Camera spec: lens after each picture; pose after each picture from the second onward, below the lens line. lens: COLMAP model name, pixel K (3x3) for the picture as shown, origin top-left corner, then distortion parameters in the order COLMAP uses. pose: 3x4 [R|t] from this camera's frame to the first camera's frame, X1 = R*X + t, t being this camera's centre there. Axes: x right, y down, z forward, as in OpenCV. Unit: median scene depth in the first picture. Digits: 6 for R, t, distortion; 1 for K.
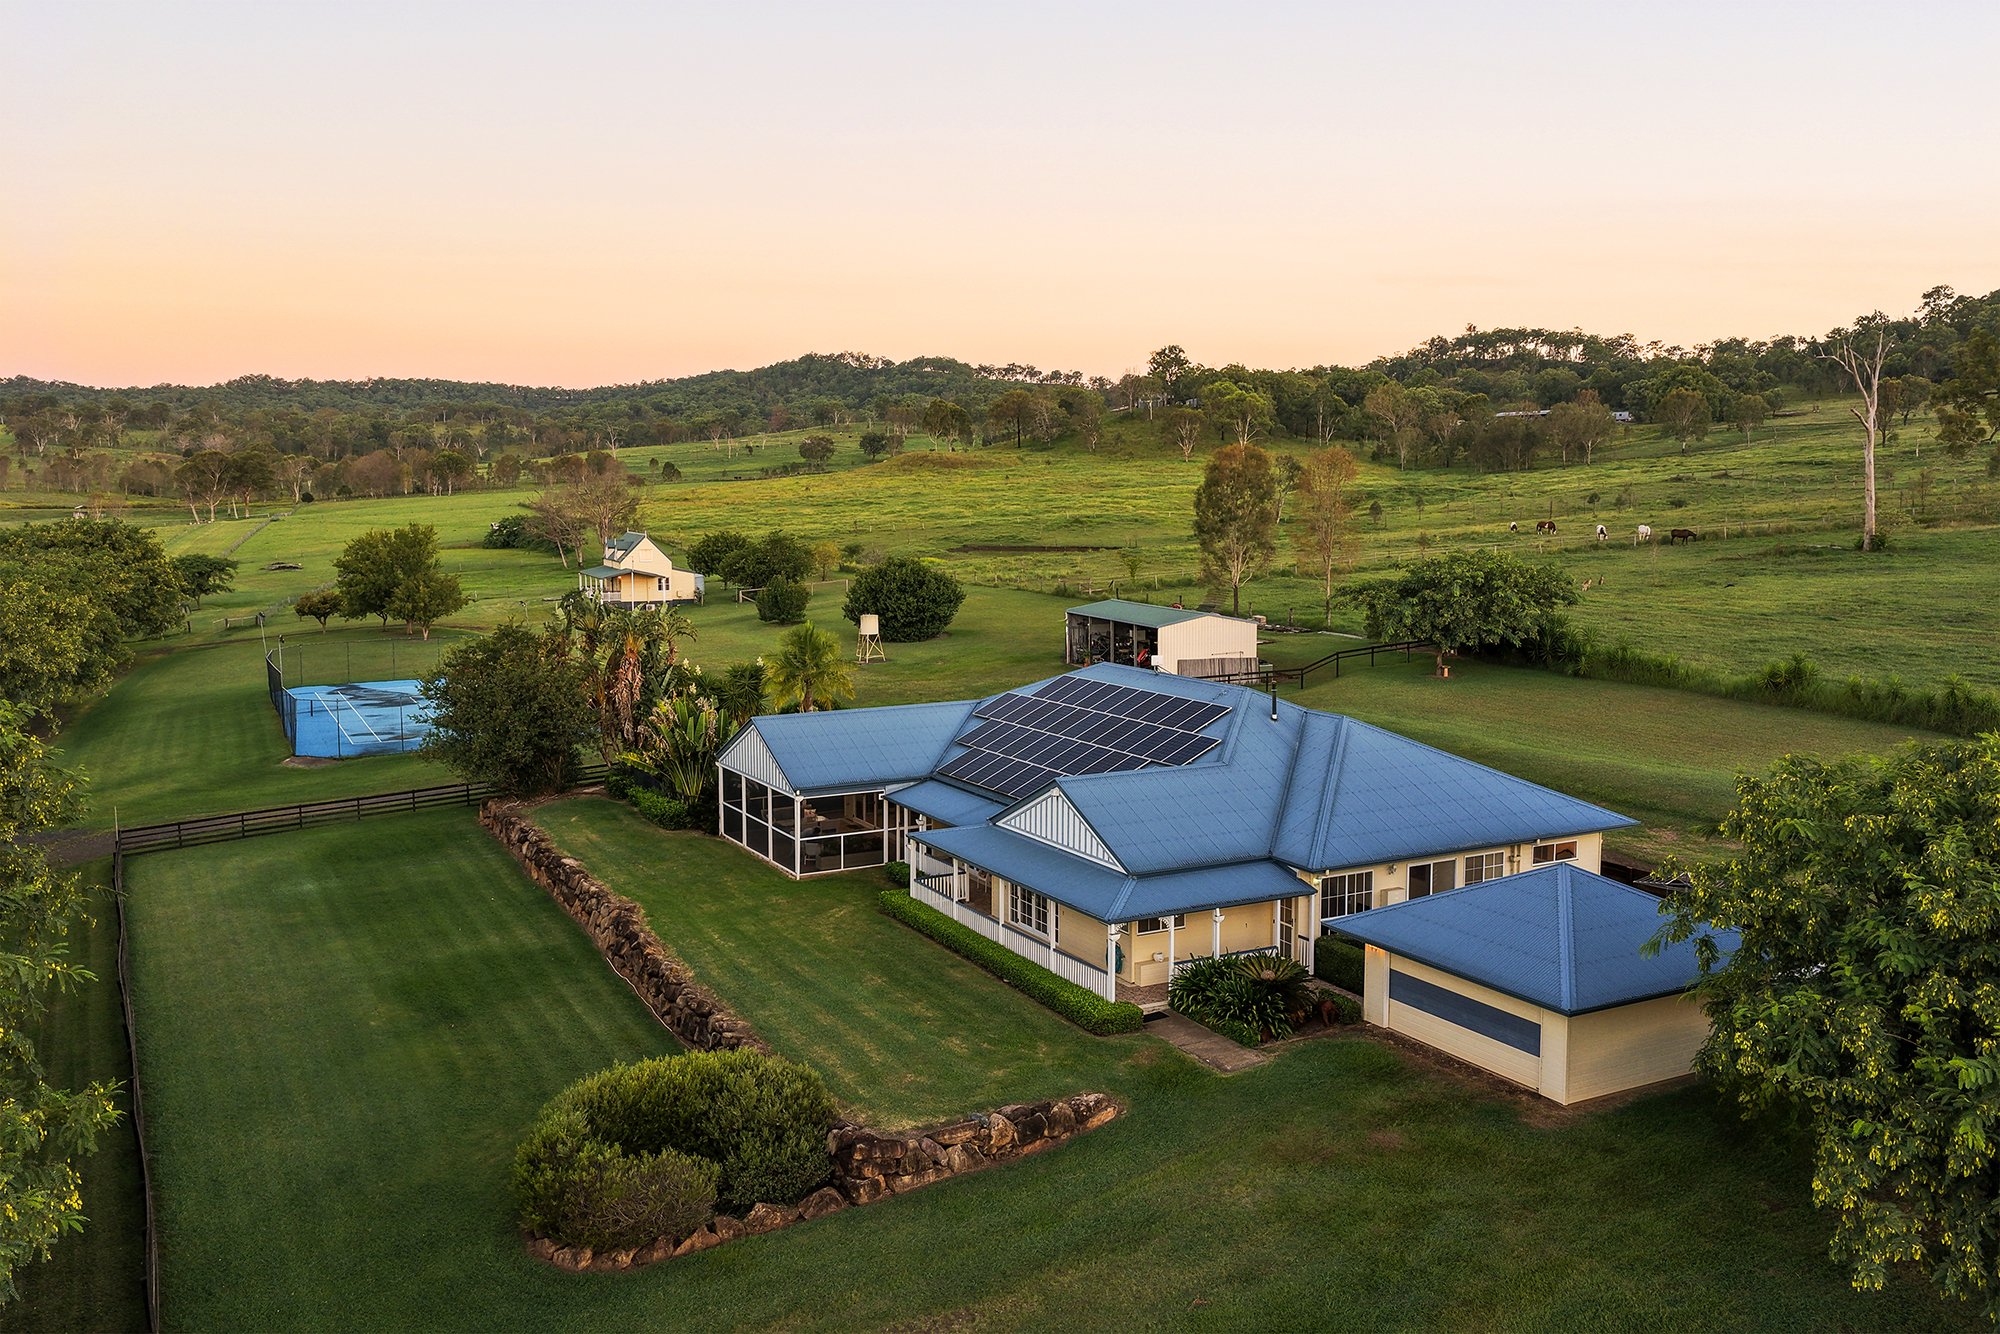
lens RADIAL K [[1659.7, 0, 1002.1], [0, 1659.7, 648.0], [0, 0, 1]] dist [-0.010680, 0.036357]
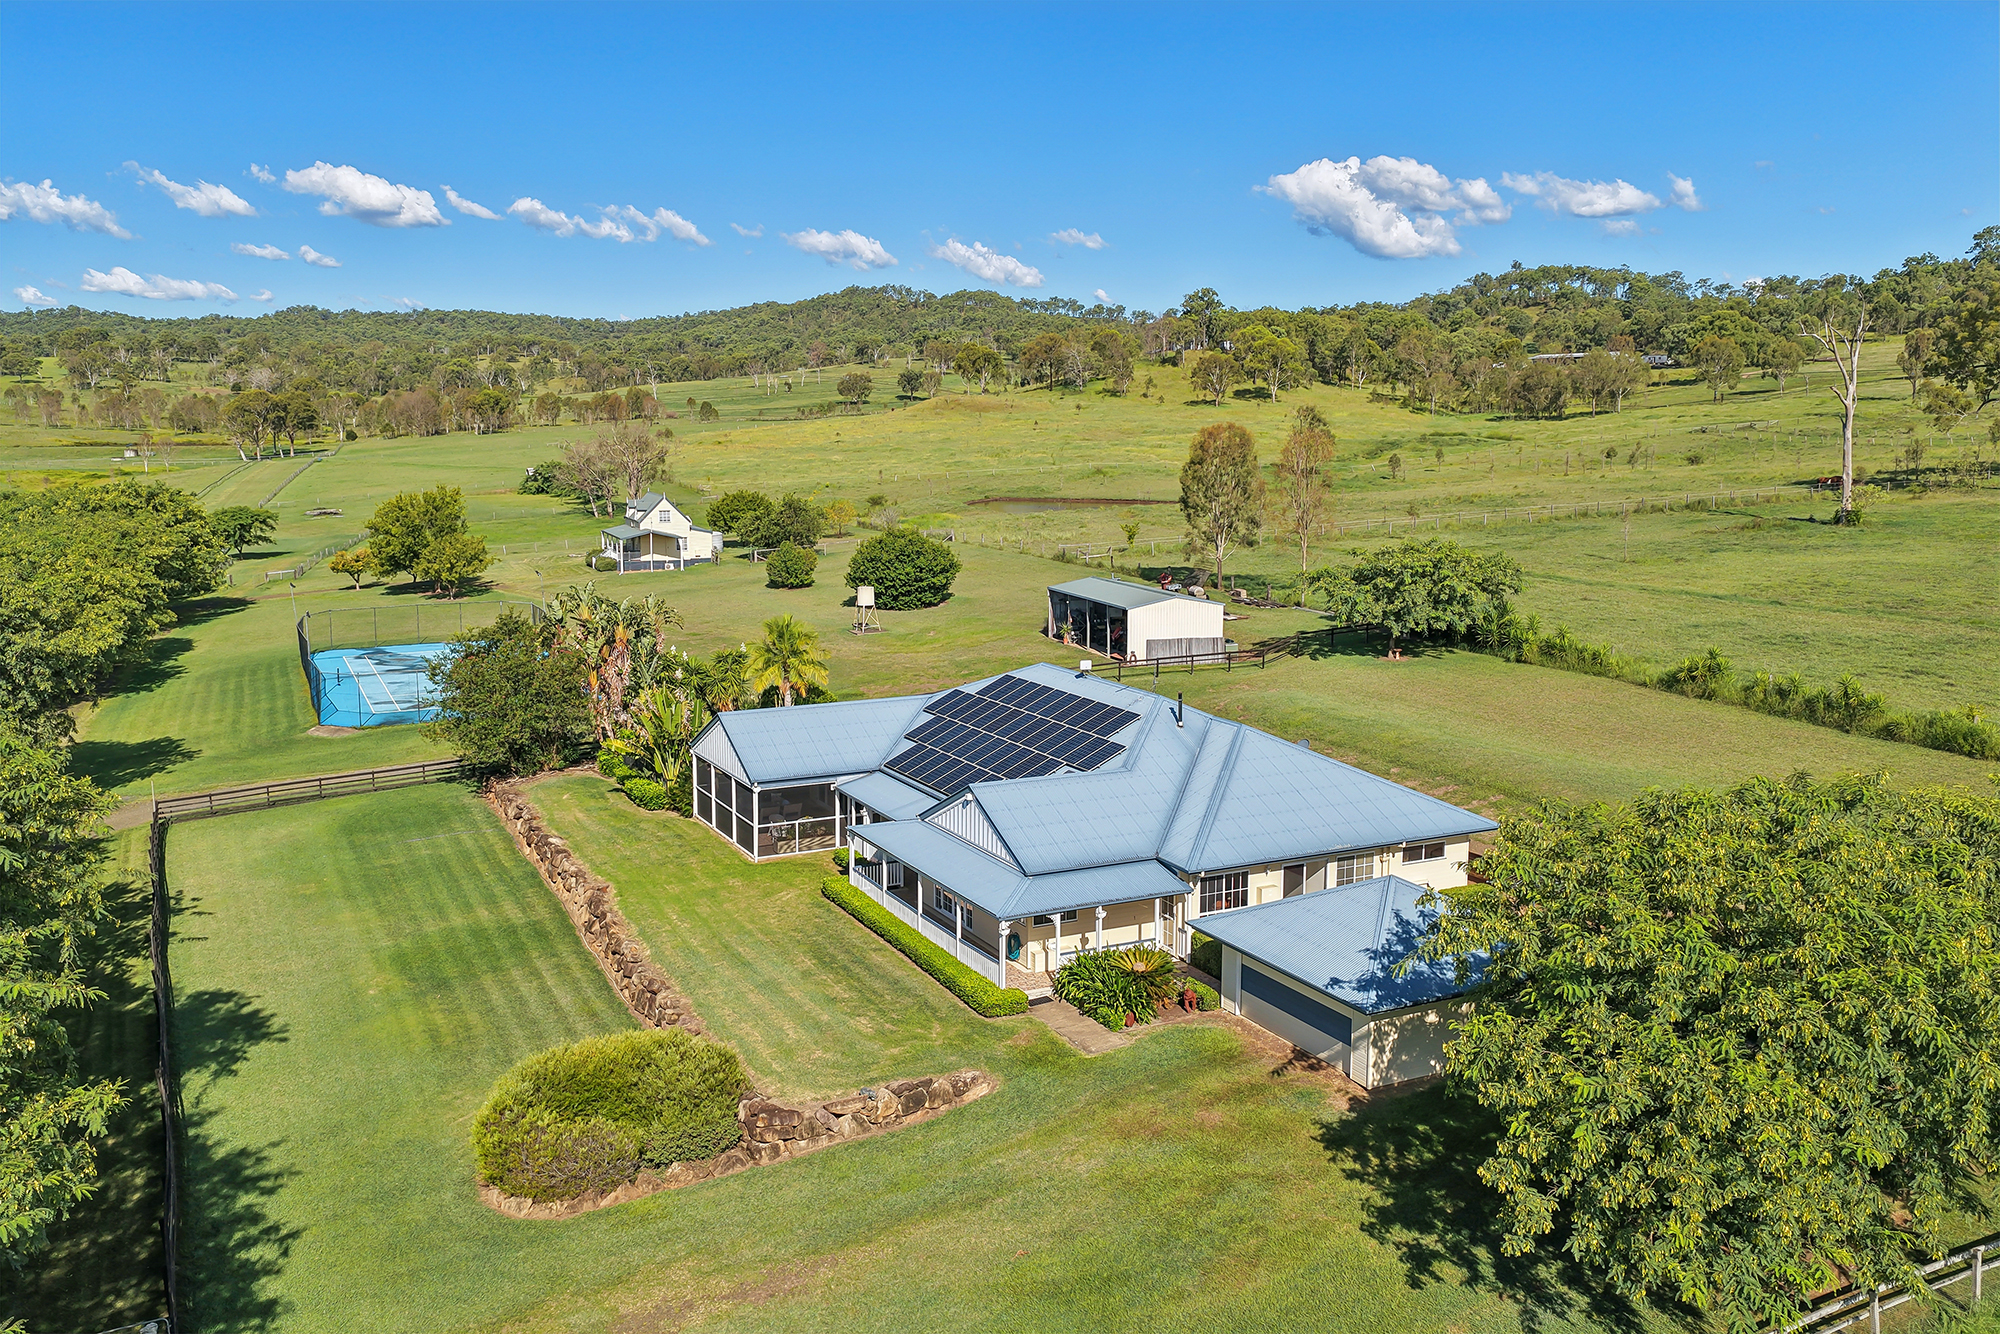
lens RADIAL K [[1659.7, 0, 1002.1], [0, 1659.7, 648.0], [0, 0, 1]] dist [-0.010680, 0.036357]
pose [[0.999641, 0.007958, -0.025584, 0.061995], [-0.006922, 0.999162, 0.040348, -0.044632], [0.025884, -0.040157, 0.998858, -0.088760]]
